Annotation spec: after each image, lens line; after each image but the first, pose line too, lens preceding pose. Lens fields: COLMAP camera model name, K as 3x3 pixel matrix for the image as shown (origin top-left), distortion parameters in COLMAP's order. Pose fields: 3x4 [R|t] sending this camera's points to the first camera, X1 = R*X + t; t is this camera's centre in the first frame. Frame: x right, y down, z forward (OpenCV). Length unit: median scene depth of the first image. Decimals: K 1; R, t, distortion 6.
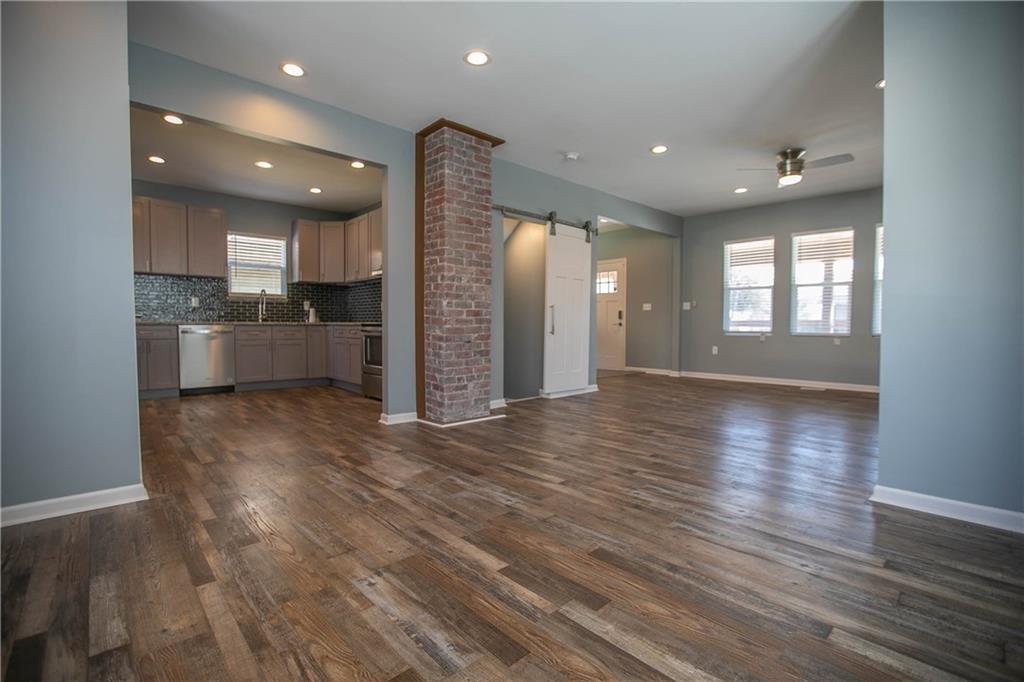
lens RADIAL K [[467.5, 0, 510.9], [0, 467.5, 338.2], [0, 0, 1]] dist [-0.003666, -0.000173]
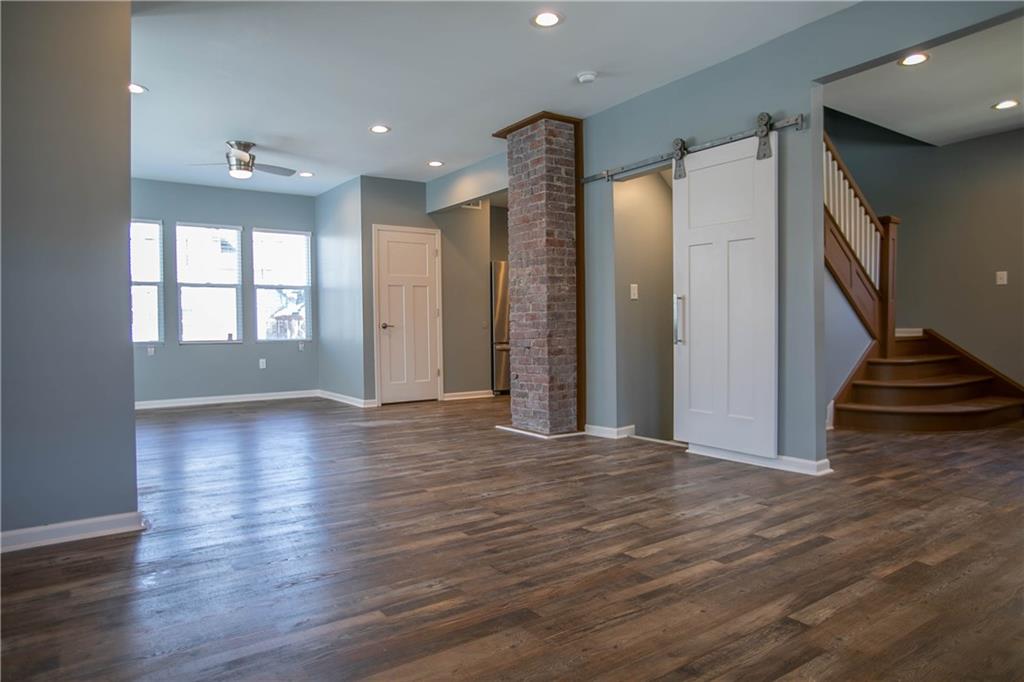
lens RADIAL K [[630.6, 0, 512.1], [0, 630.6, 344.5], [0, 0, 1]] dist [0.023417, 0.001148]
pose [[-0.123653, 0.023139, -0.992056, 1.163905], [-0.021556, 0.999430, 0.025998, -0.030545], [0.992091, 0.024600, -0.123083, 1.121841]]
